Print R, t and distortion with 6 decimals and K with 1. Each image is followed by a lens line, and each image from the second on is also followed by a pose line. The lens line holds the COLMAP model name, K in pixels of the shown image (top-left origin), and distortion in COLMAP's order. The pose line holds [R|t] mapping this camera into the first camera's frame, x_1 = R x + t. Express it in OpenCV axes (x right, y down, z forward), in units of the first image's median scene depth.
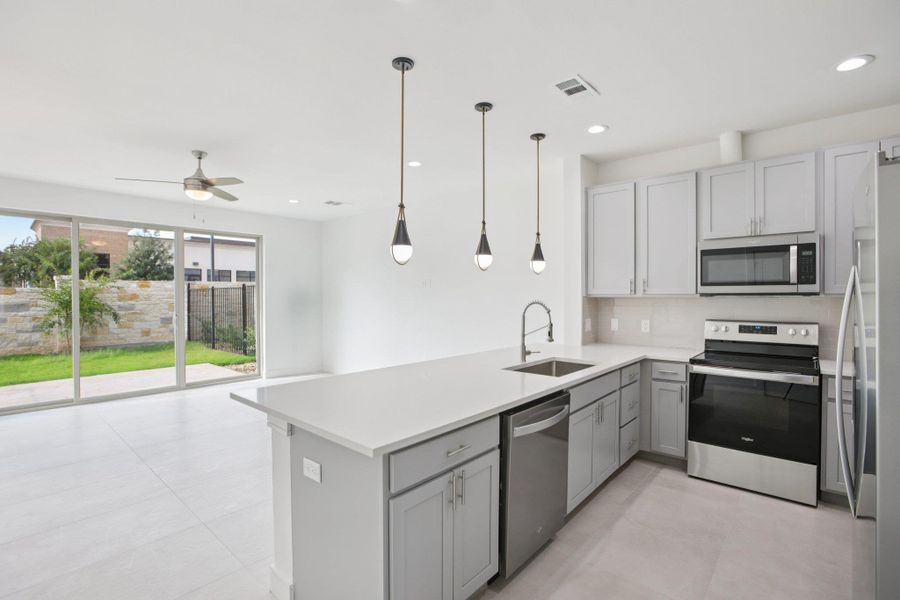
lens RADIAL K [[425.8, 0, 440.4], [0, 425.8, 301.7], [0, 0, 1]] dist [-0.022154, 0.004685]
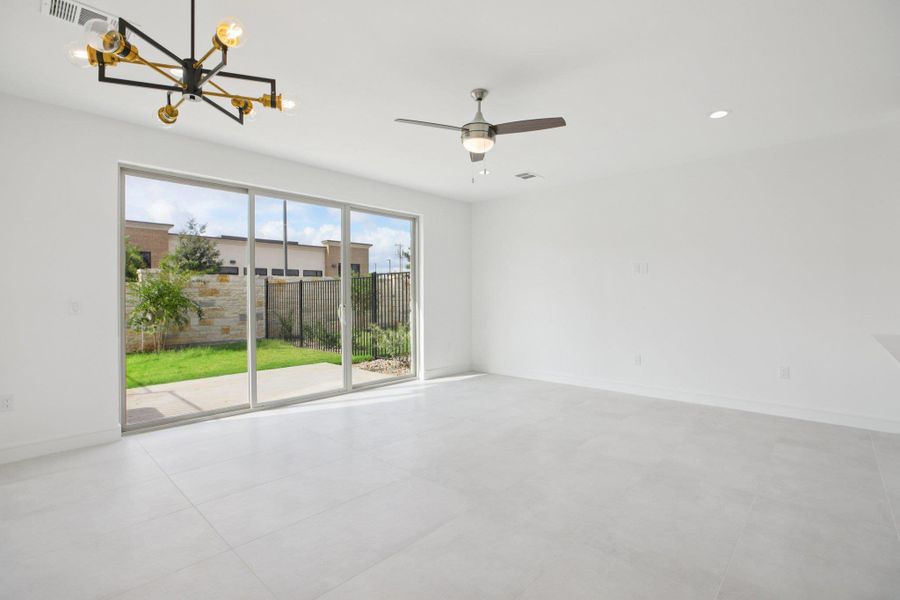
lens RADIAL K [[425.8, 0, 448.6], [0, 425.8, 301.0], [0, 0, 1]] dist [-0.022154, 0.004685]
pose [[0.999789, -0.001924, -0.020430, -0.305500], [0.001906, 0.999998, -0.000909, 0.017412], [0.020432, 0.000870, 0.999791, 0.106762]]
